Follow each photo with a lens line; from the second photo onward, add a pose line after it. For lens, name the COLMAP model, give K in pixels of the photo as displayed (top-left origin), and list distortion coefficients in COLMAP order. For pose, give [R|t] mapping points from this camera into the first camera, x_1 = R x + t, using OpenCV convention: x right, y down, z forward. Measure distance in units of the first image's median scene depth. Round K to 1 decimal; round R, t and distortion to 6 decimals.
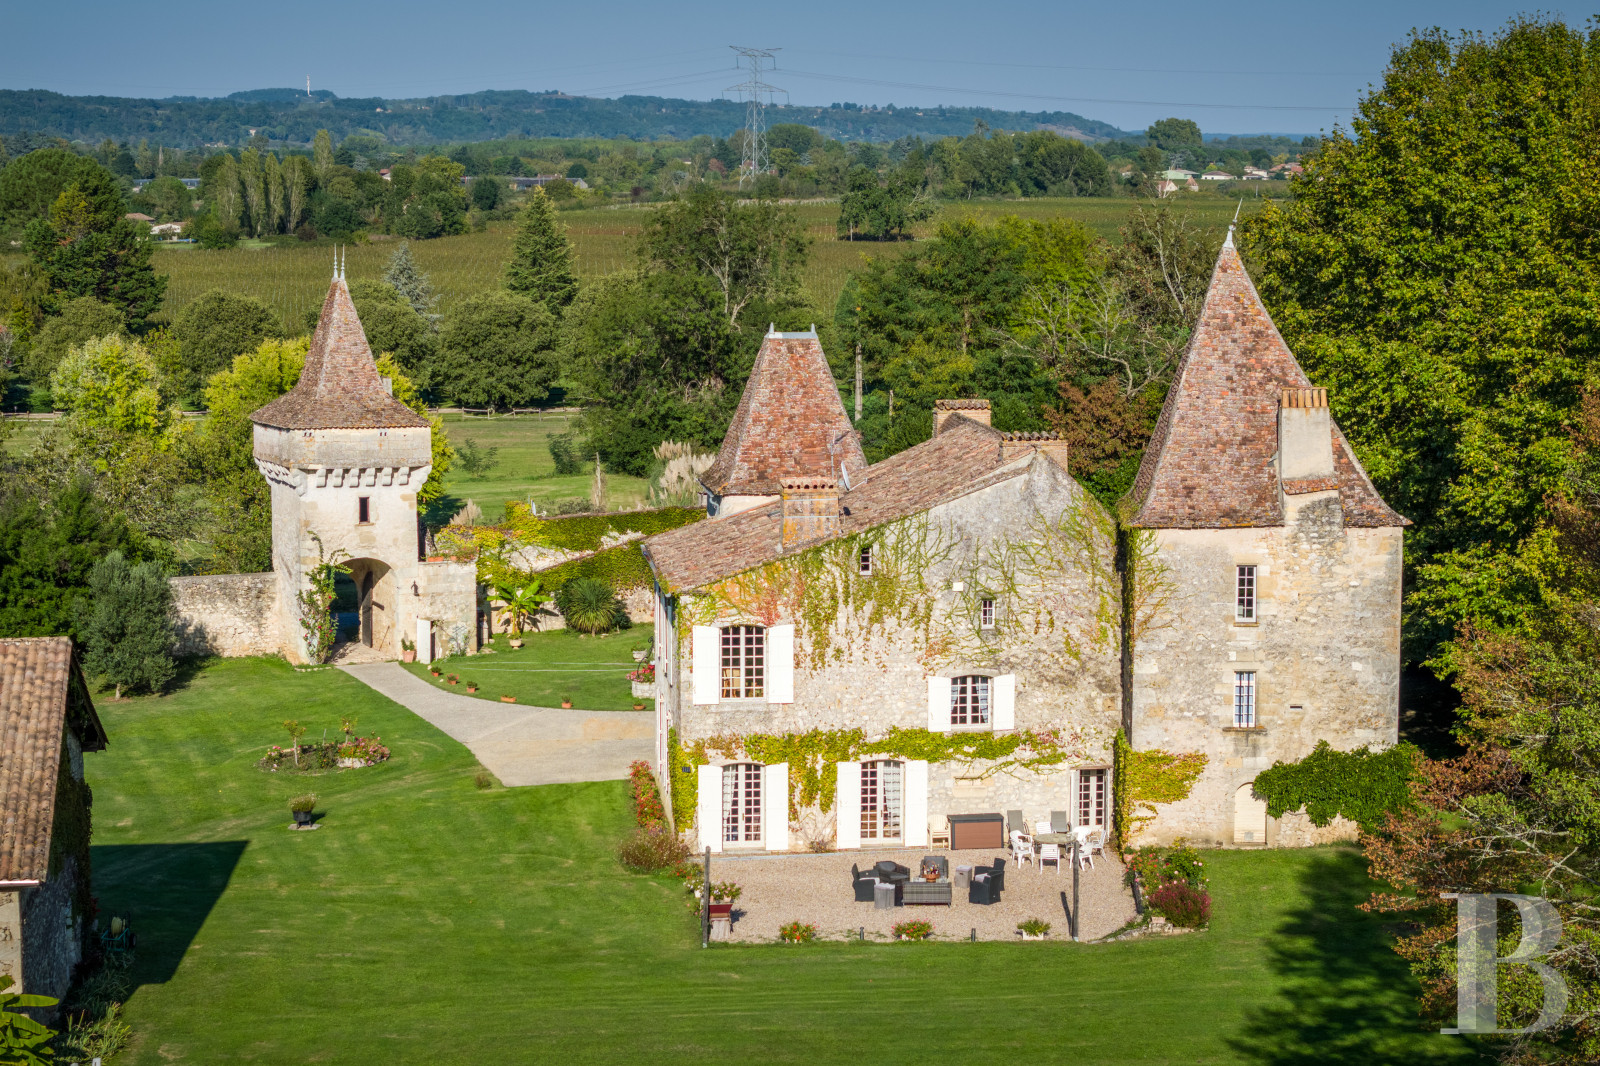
lens RADIAL K [[3177.4, 0, 809.4], [0, 3177.4, 535.0], [0, 0, 1]] dist [0.024305, 0.000000]
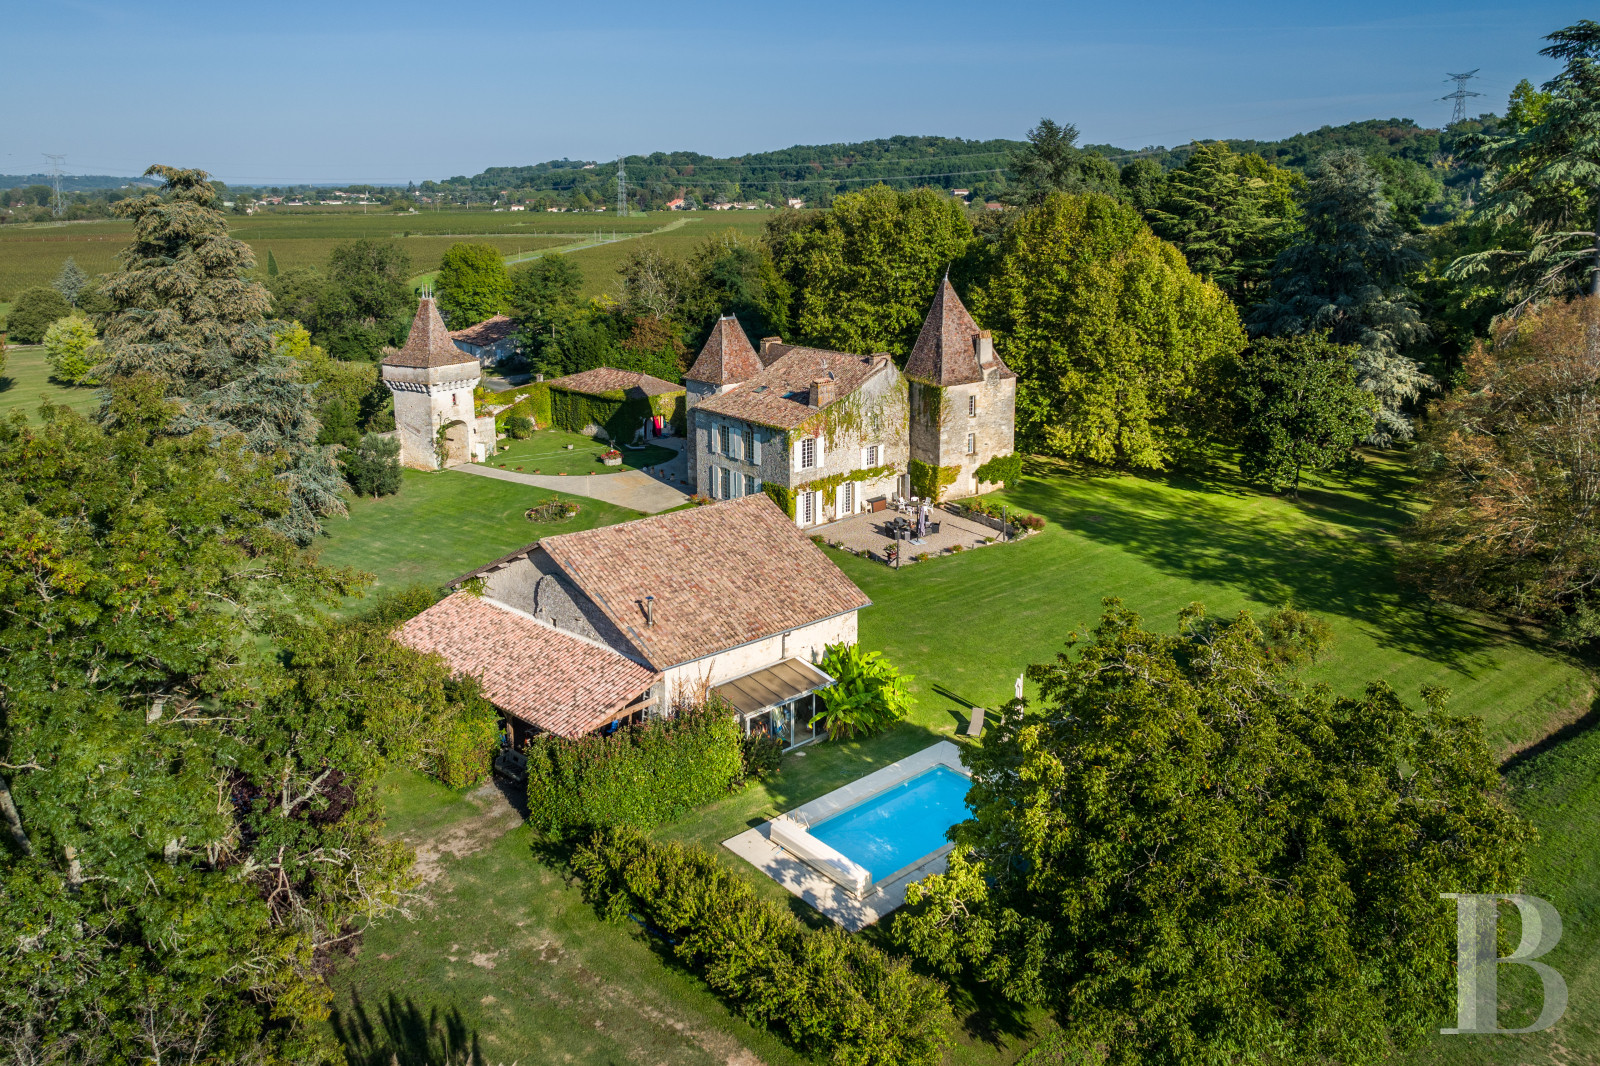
lens RADIAL K [[1141.3, 0, 794.6], [0, 1141.3, 407.3], [0, 0, 1]] dist [0.038305, -0.000591]
pose [[0.831985, -0.109072, 0.543972, -0.518128], [0.071395, 0.993381, 0.089987, -0.078737], [-0.550186, -0.036031, 0.834265, 0.244274]]
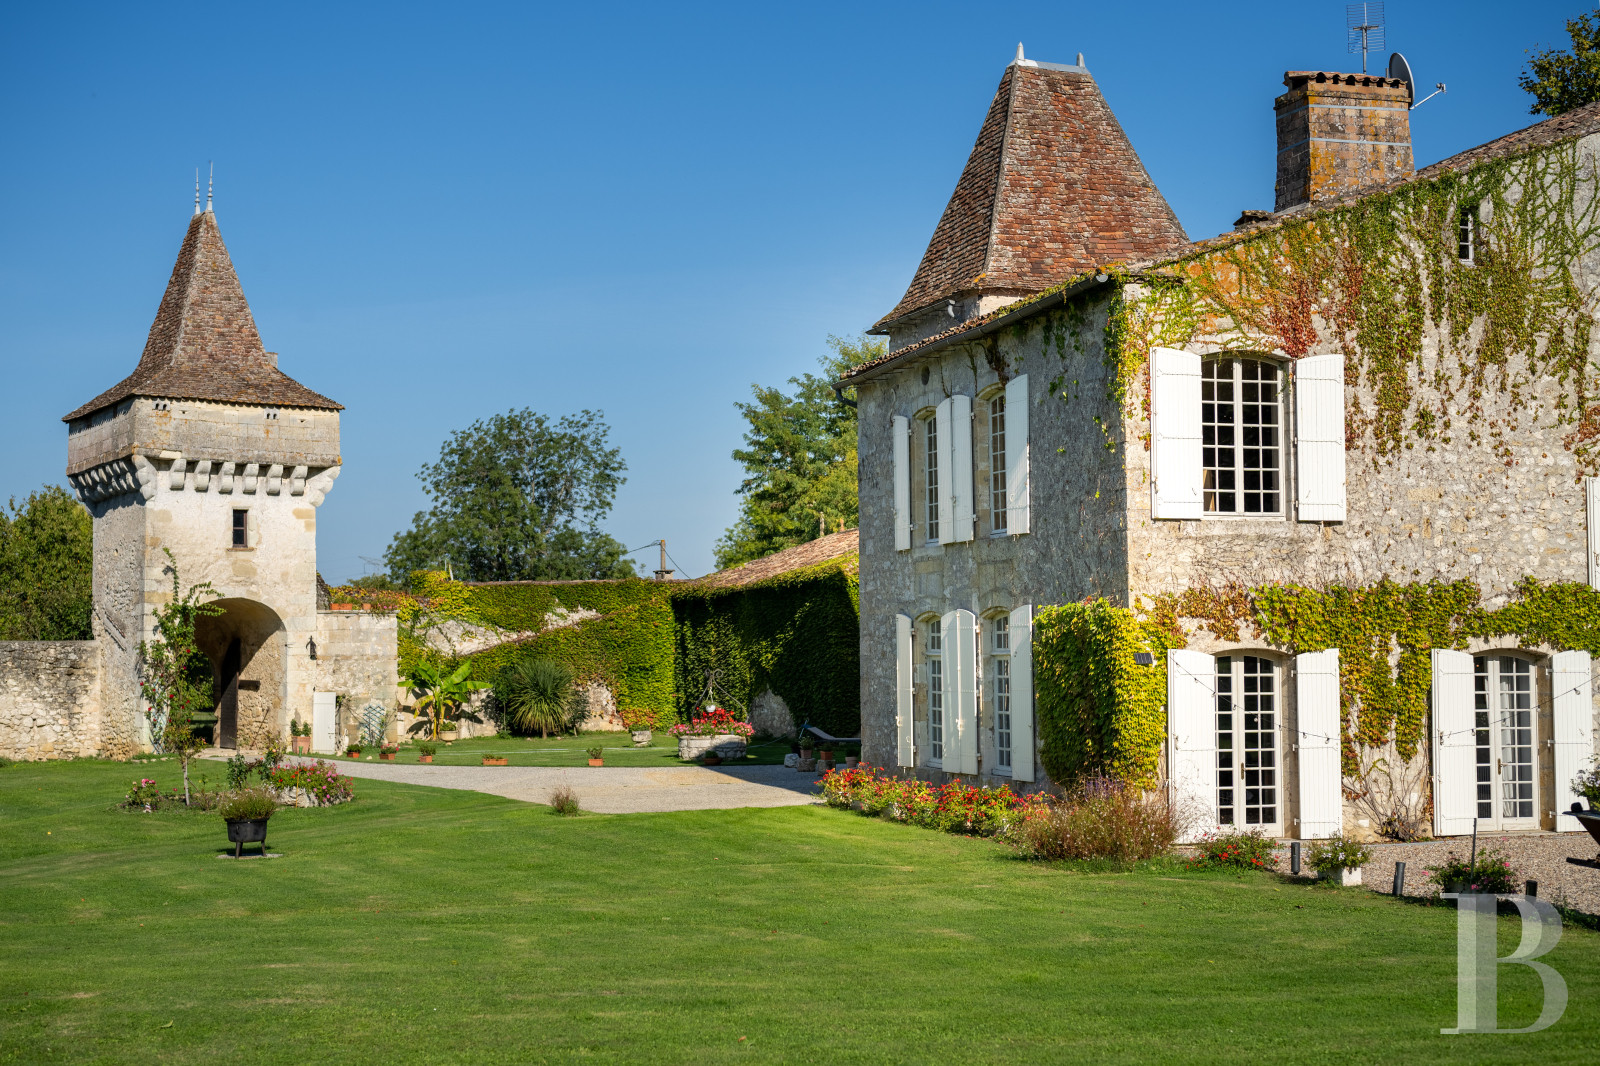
lens RADIAL K [[2278.1, 0, 797.4], [0, 2278.1, 539.5], [0, 0, 1]] dist [0.011709, 0.000000]
pose [[0.984936, 0.000485, 0.172920, -0.143912], [0.029710, 0.984651, -0.171986, 0.111098], [-0.170349, 0.174532, 0.969804, 0.680343]]
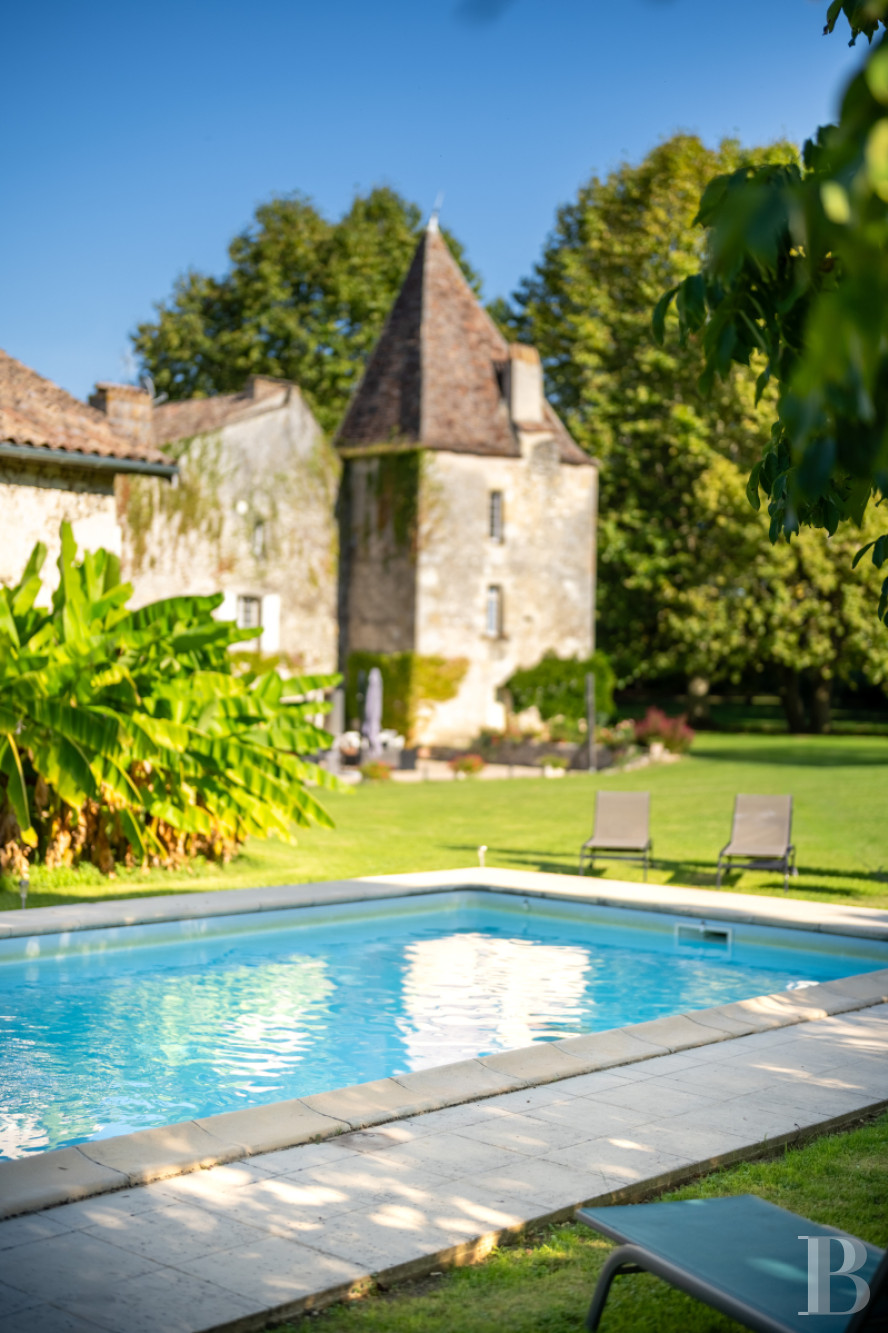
lens RADIAL K [[1851.2, 0, 439.6], [0, 1851.2, 665.2], [0, 0, 1]] dist [-0.023797, 0.000000]
pose [[0.741431, 0.020915, 0.670703, -0.310994], [0.057170, 0.993911, -0.094193, 0.128507], [-0.668589, 0.108182, 0.735721, 0.514388]]
